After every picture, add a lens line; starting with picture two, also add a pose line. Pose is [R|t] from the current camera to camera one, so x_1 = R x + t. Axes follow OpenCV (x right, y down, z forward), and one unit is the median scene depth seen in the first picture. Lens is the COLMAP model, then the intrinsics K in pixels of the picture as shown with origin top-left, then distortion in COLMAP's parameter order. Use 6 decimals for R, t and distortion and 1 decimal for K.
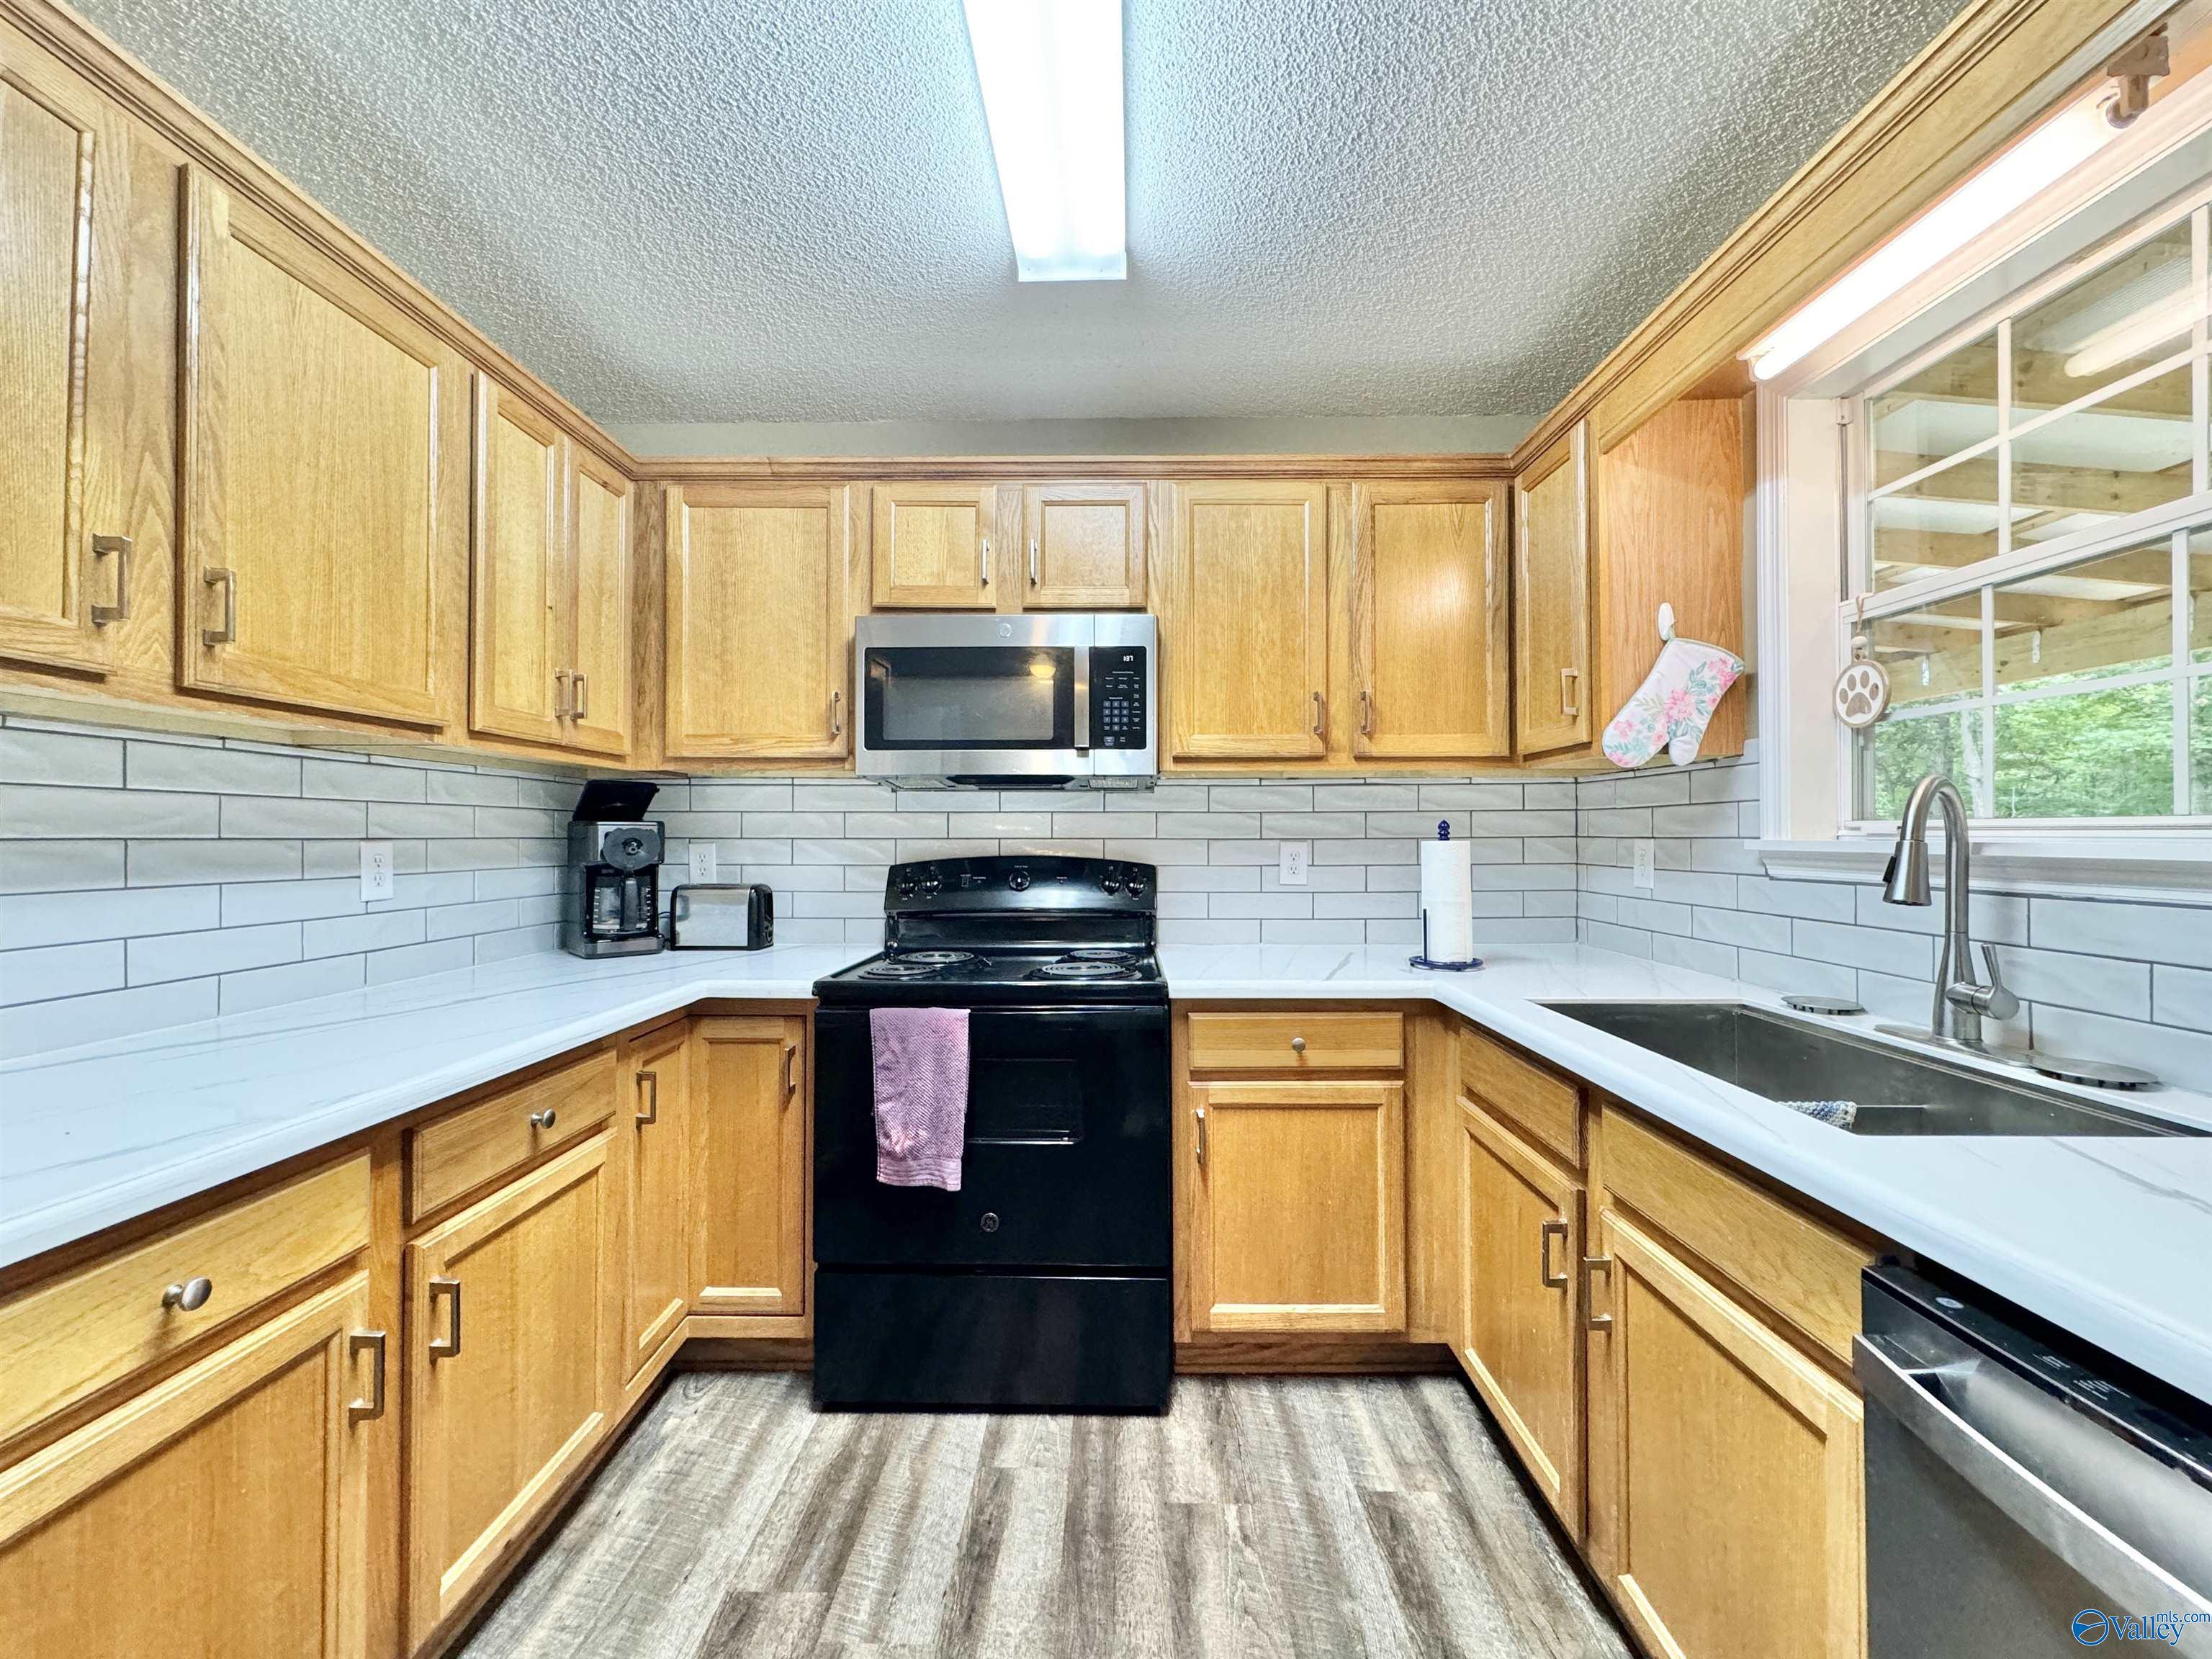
lens RADIAL K [[883.4, 0, 1102.9], [0, 883.4, 829.6], [0, 0, 1]] dist [-0.002122, 0.000456]
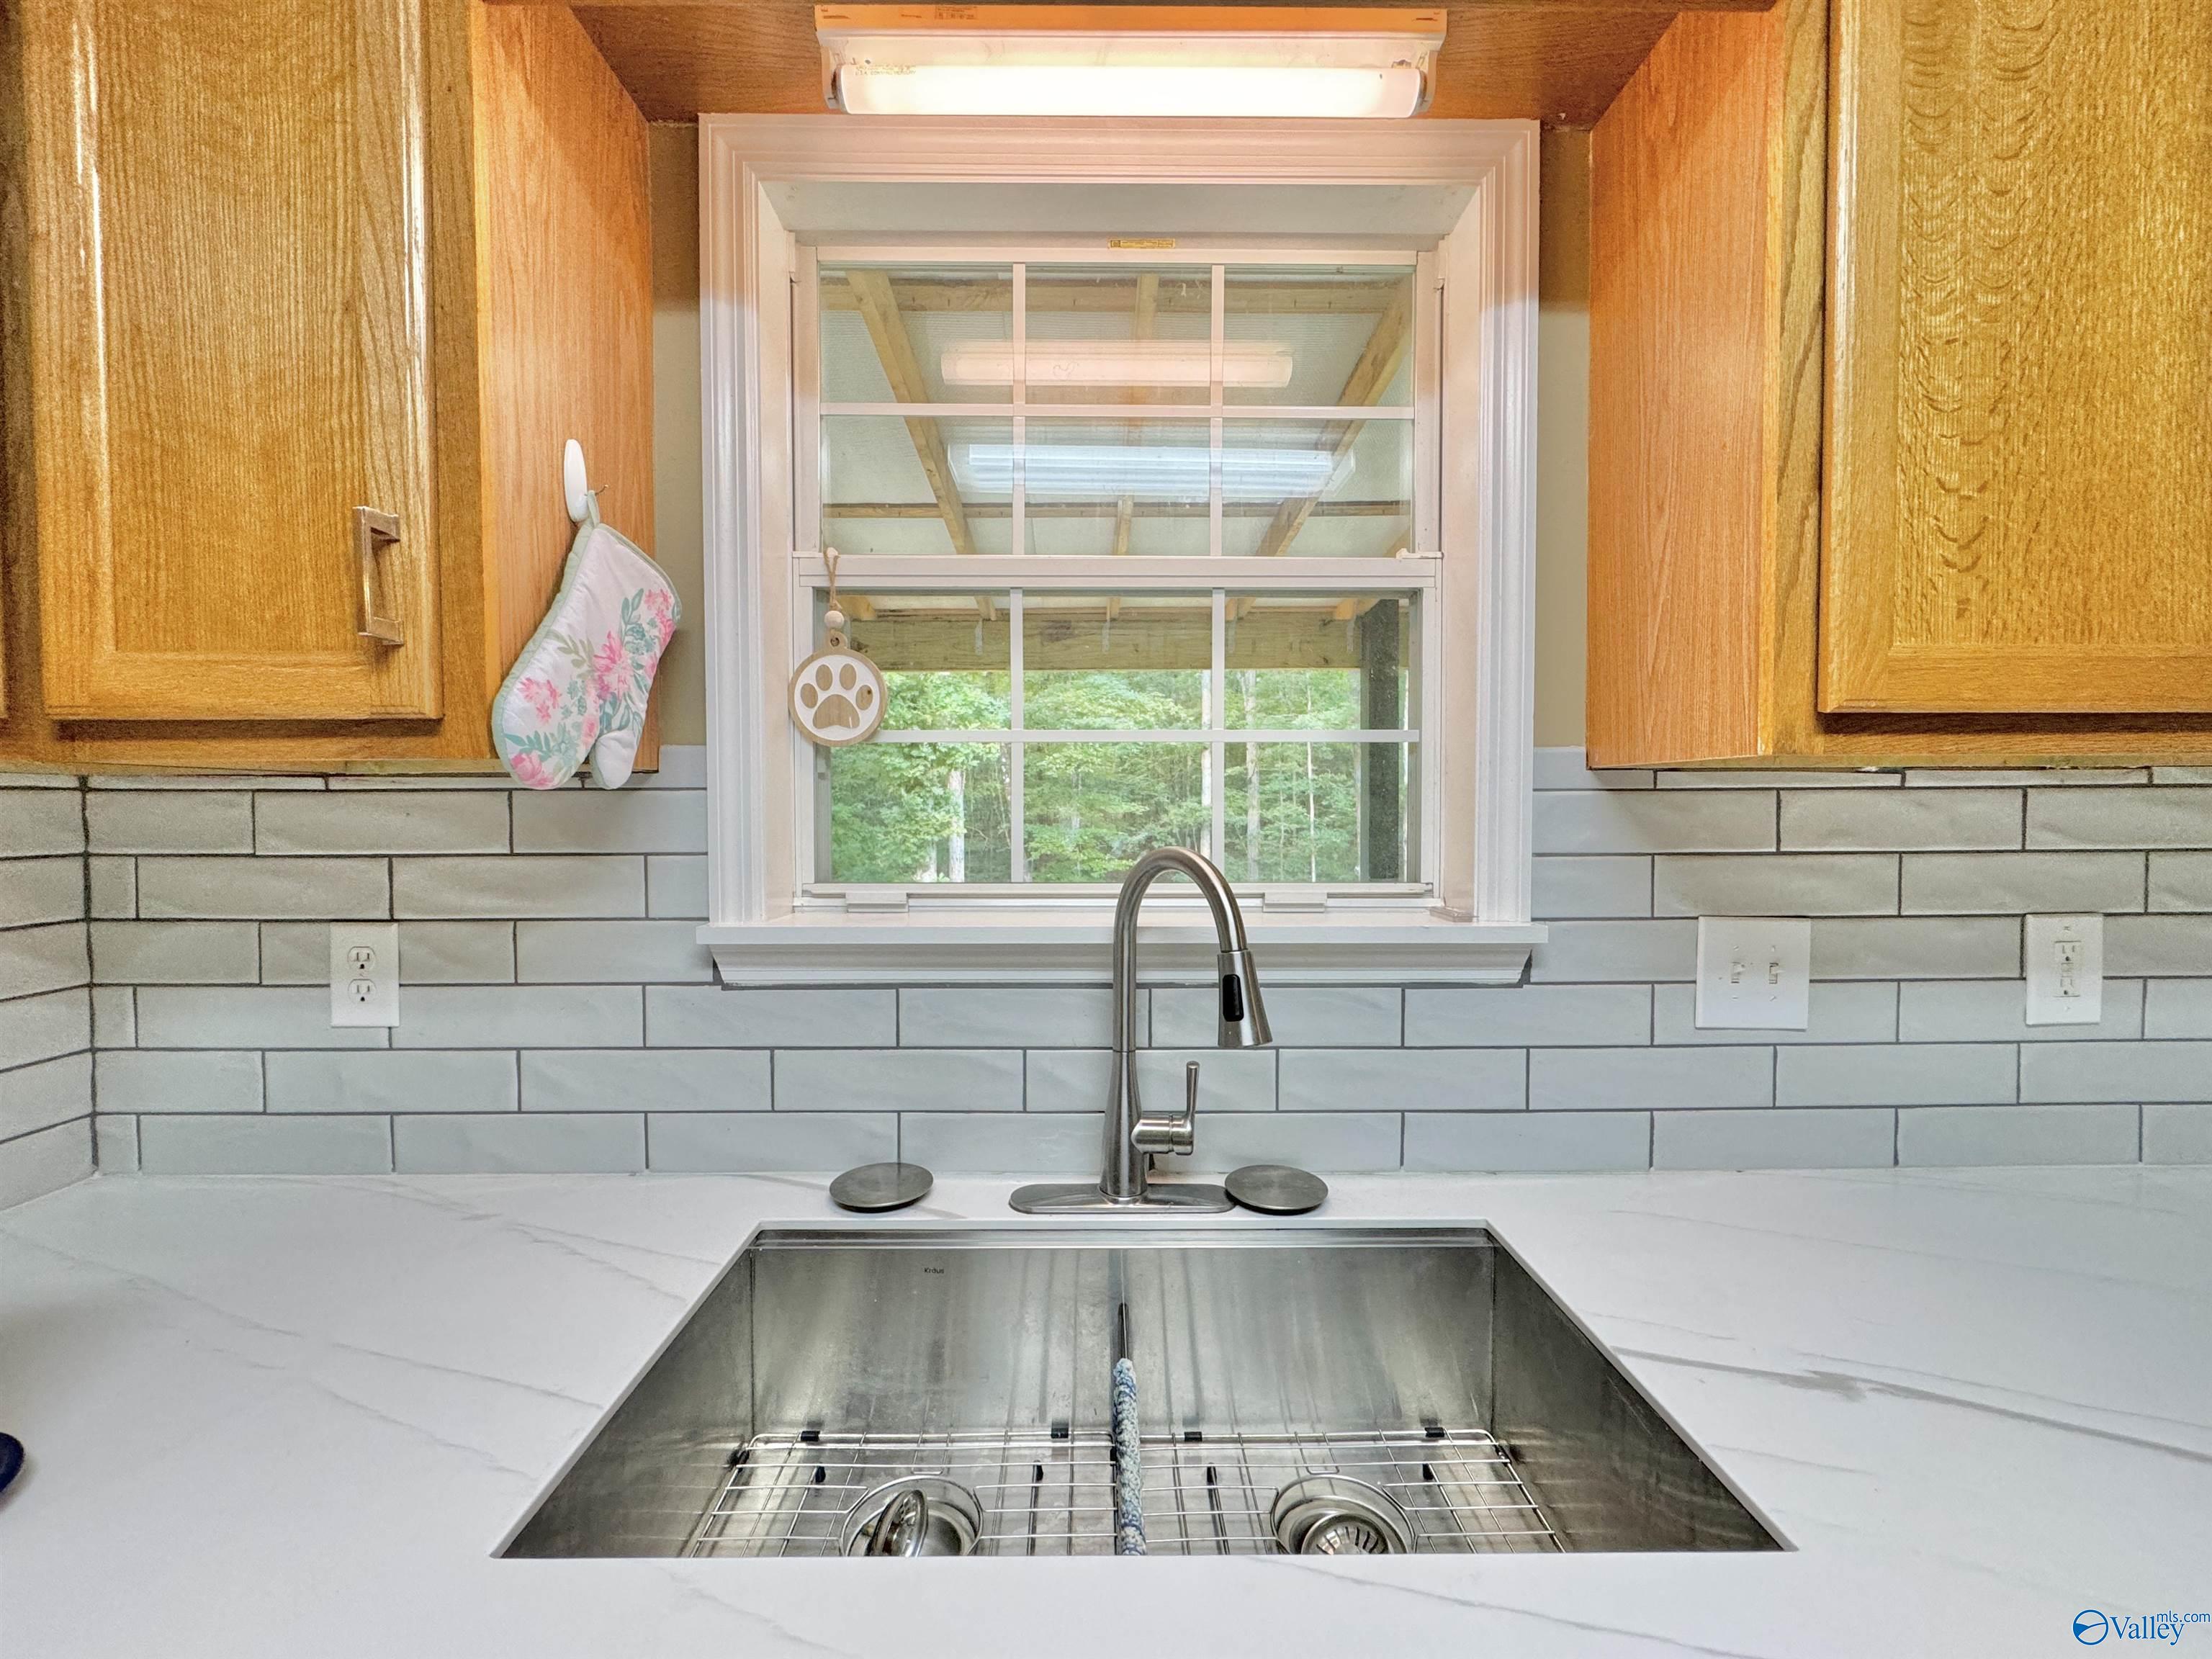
lens RADIAL K [[883.4, 0, 1102.2], [0, 883.4, 827.7], [0, 0, 1]] dist [-0.002122, 0.000456]
pose [[-0.023544, -0.022039, 0.999480, 0.157057], [-0.003611, 0.999752, 0.021960, -0.062060], [-0.999716, -0.003092, -0.023618, 0.727860]]
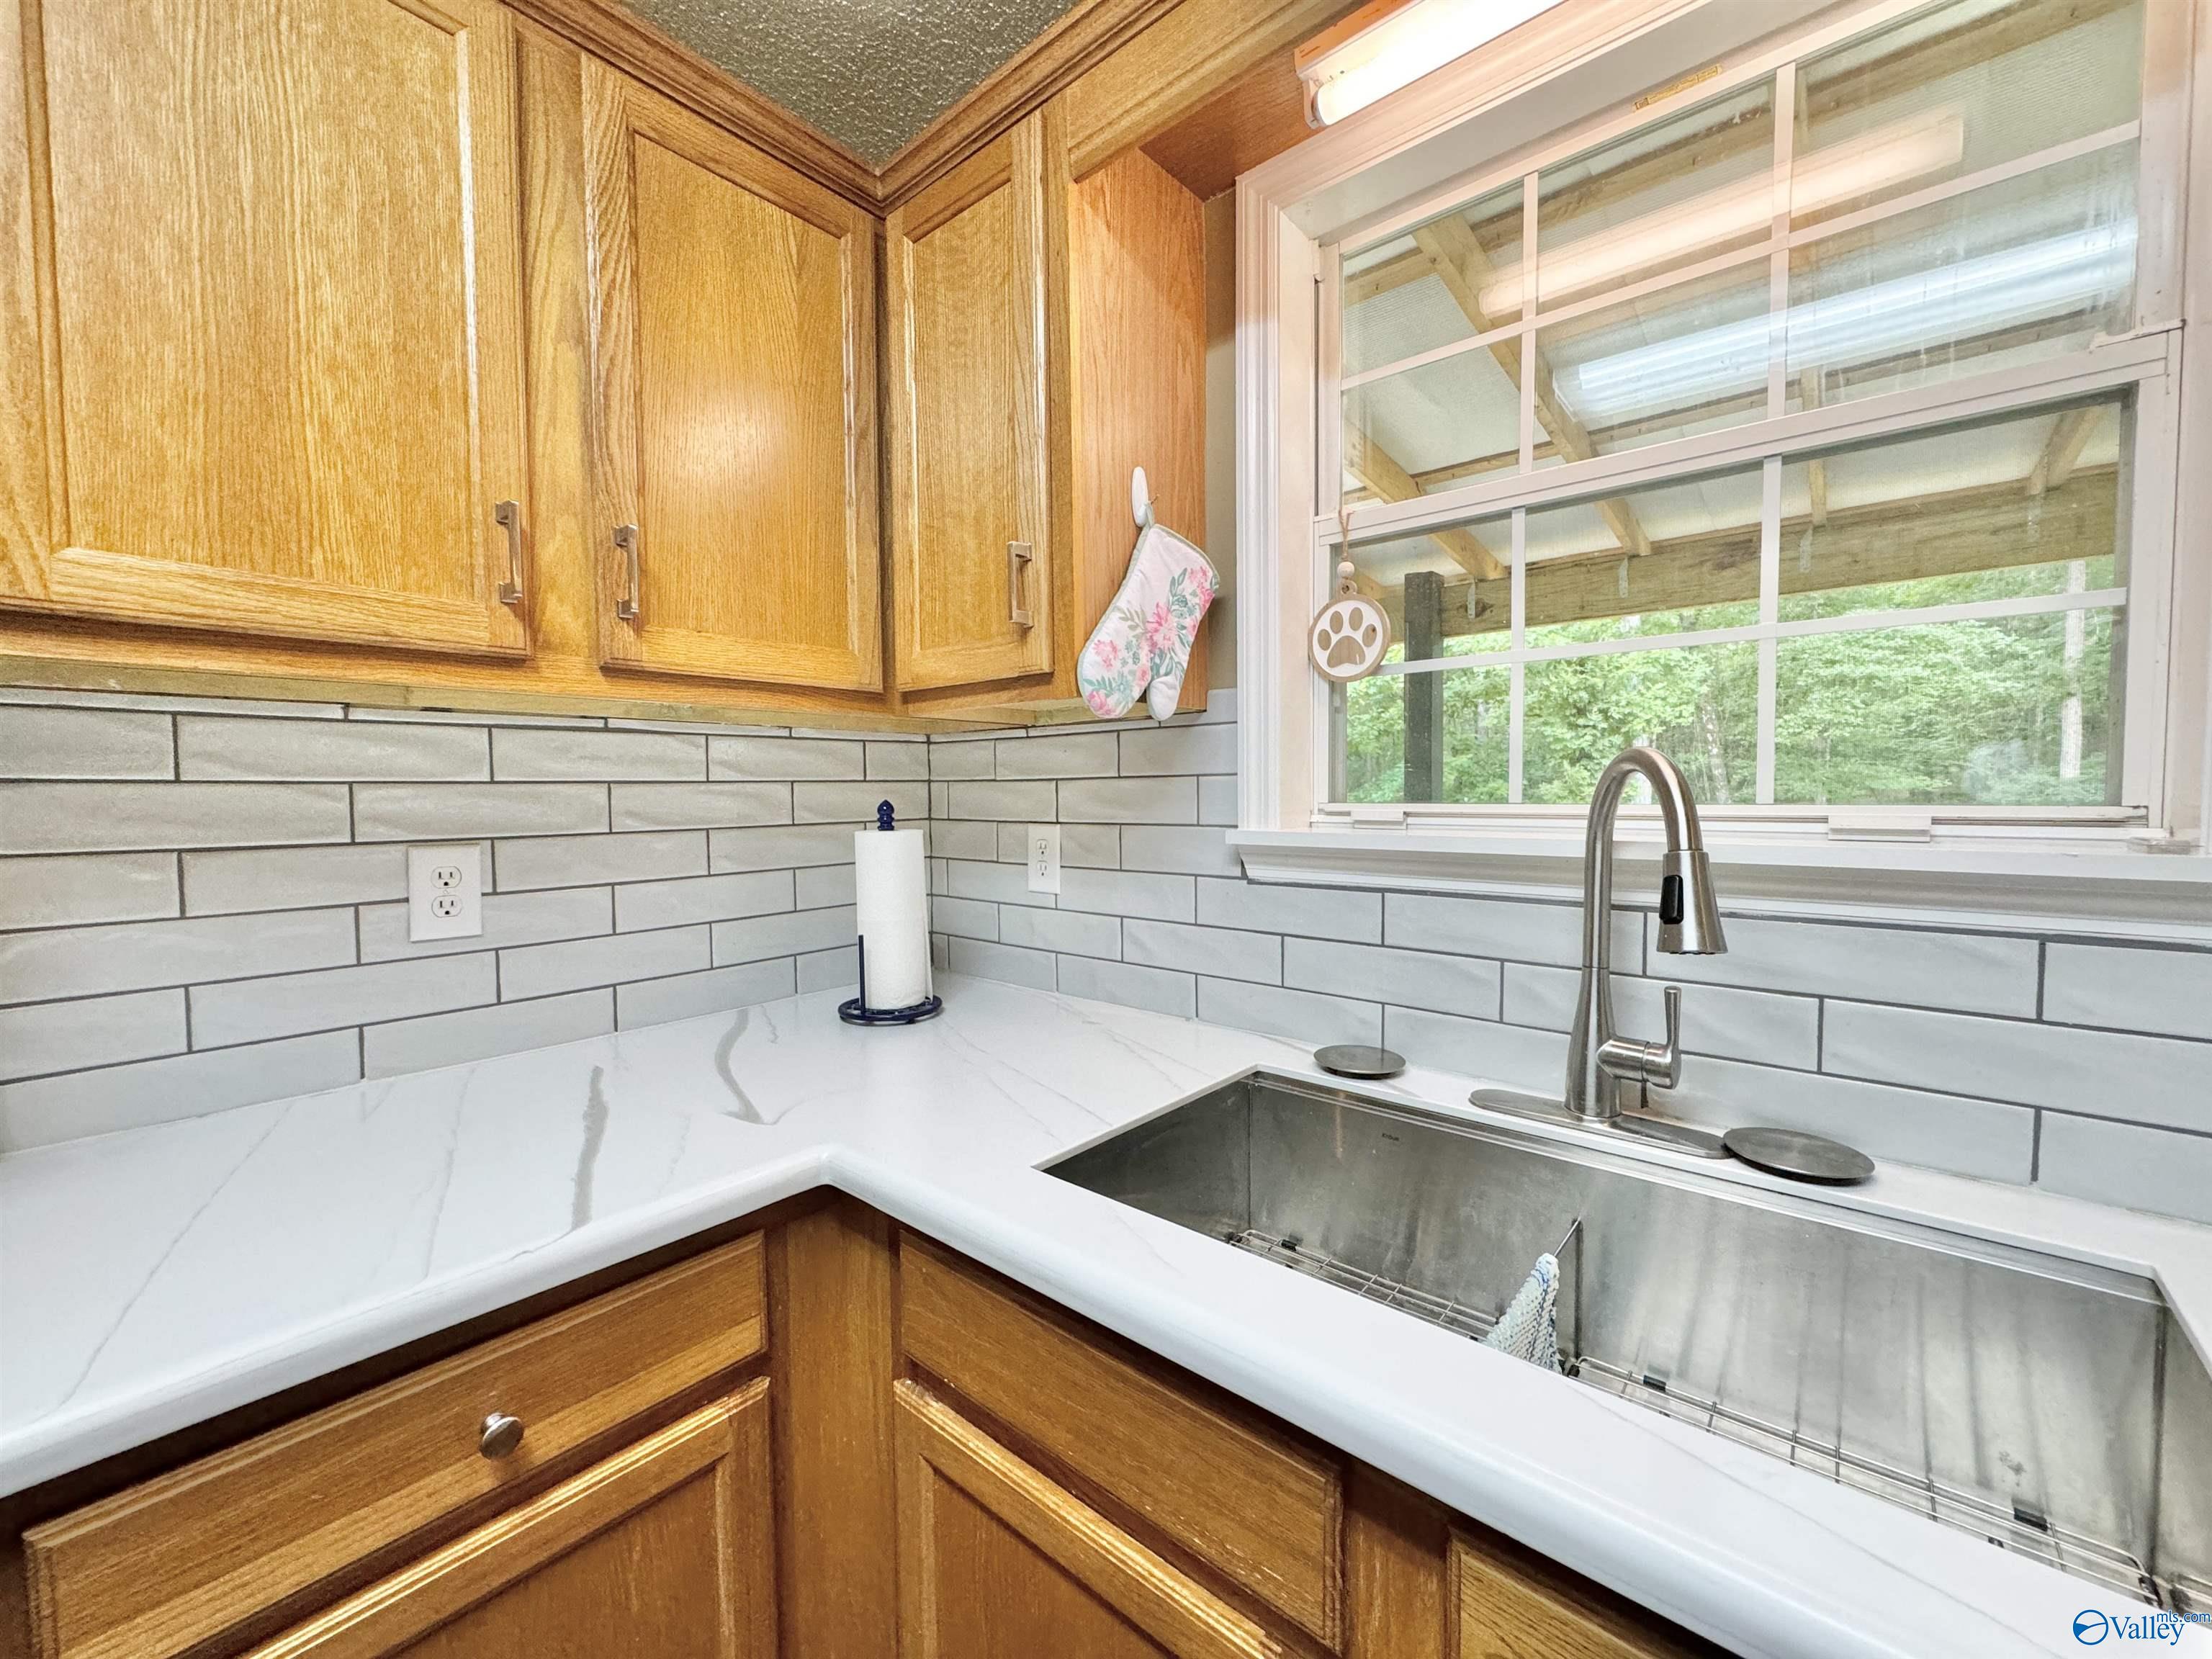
lens RADIAL K [[883.4, 0, 1103.1], [0, 883.4, 828.0], [0, 0, 1]] dist [-0.002122, 0.000456]
pose [[0.642441, -0.035376, 0.765518, 0.114300], [0.003187, 0.999049, 0.043493, -0.020523], [-0.766328, -0.025502, 0.641943, 0.595682]]
